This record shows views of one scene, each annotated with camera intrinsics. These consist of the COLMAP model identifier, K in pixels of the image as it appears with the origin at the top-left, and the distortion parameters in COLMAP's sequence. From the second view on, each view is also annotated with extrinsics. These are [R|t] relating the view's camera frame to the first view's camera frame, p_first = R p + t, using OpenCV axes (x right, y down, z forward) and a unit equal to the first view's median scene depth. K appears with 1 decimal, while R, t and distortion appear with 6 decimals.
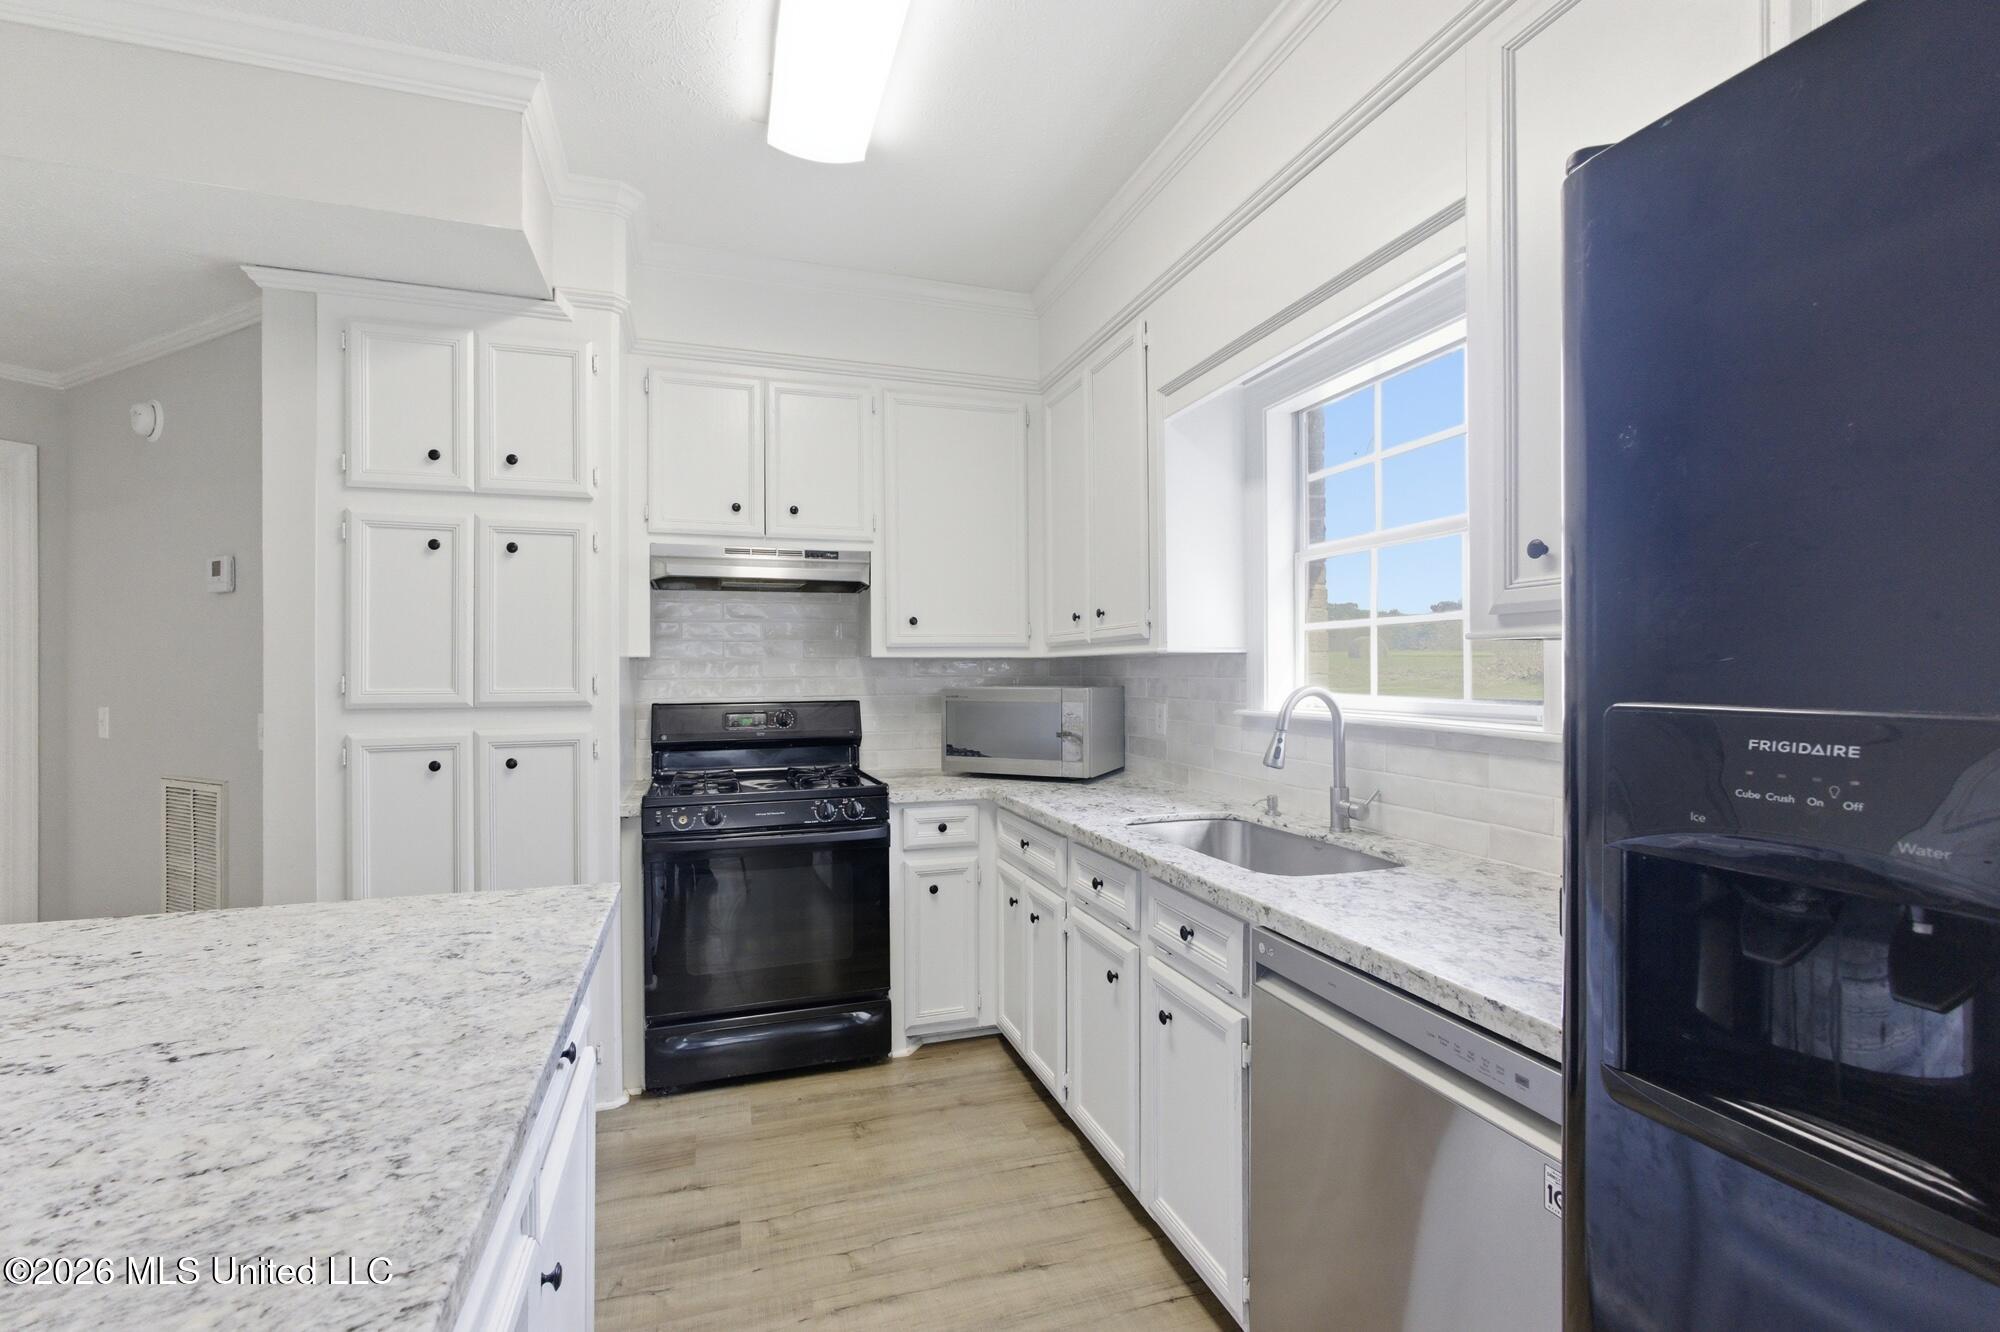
lens RADIAL K [[871.8, 0, 999.2], [0, 871.8, 667.2], [0, 0, 1]] dist [-0.003236, 0.001469]
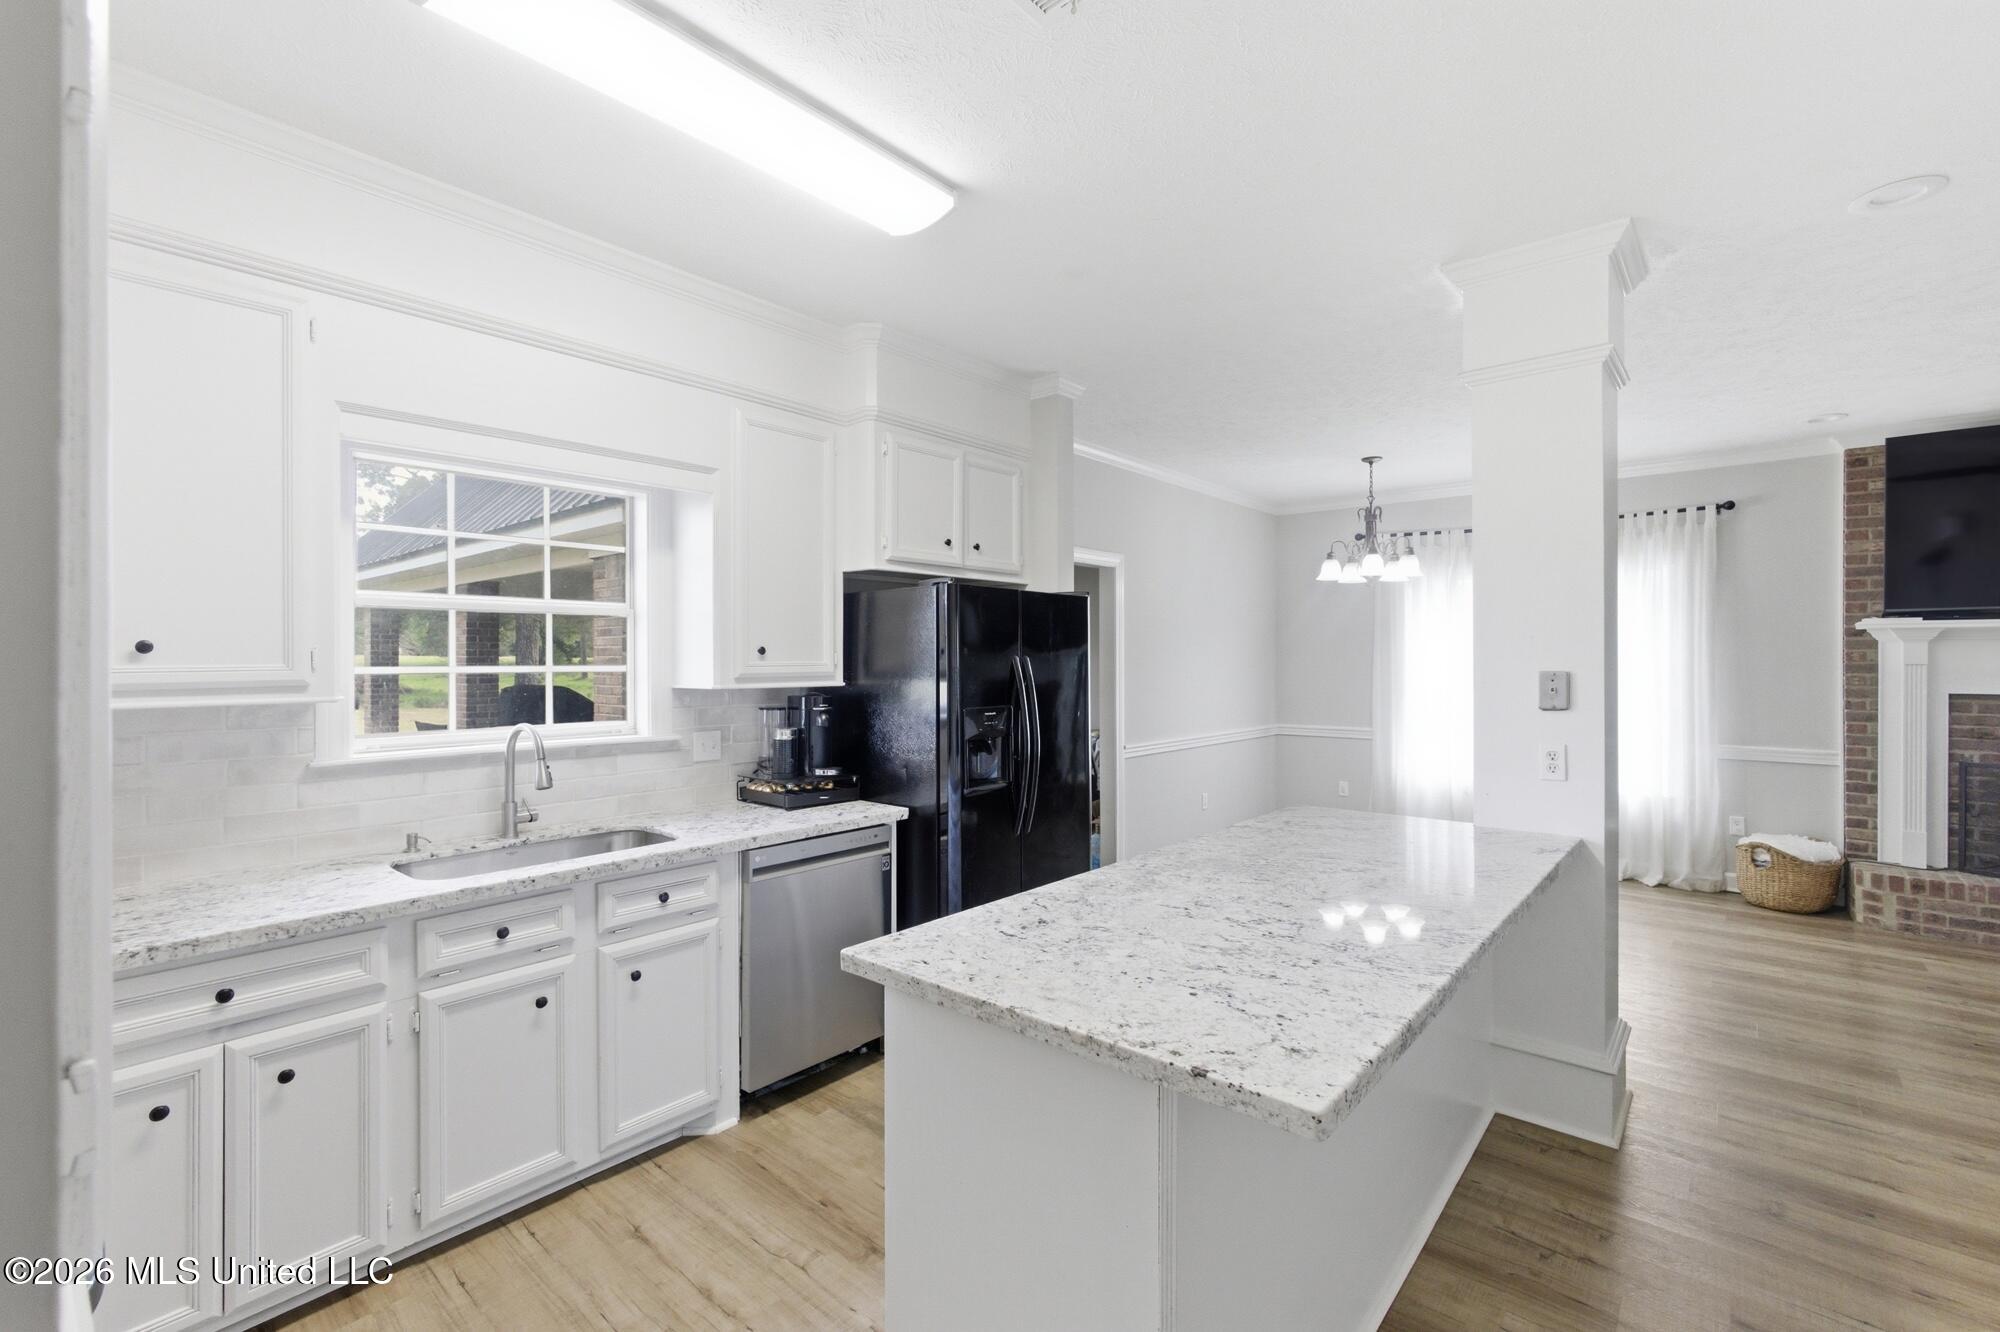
lens RADIAL K [[871.8, 0, 1012.9], [0, 871.8, 667.7], [0, 0, 1]] dist [-0.003236, 0.001469]
pose [[-0.532727, -0.002680, 0.846283, -1.883539], [0.002015, 0.999988, 0.004435, -0.109222], [-0.846285, 0.004068, -0.532716, 1.858423]]
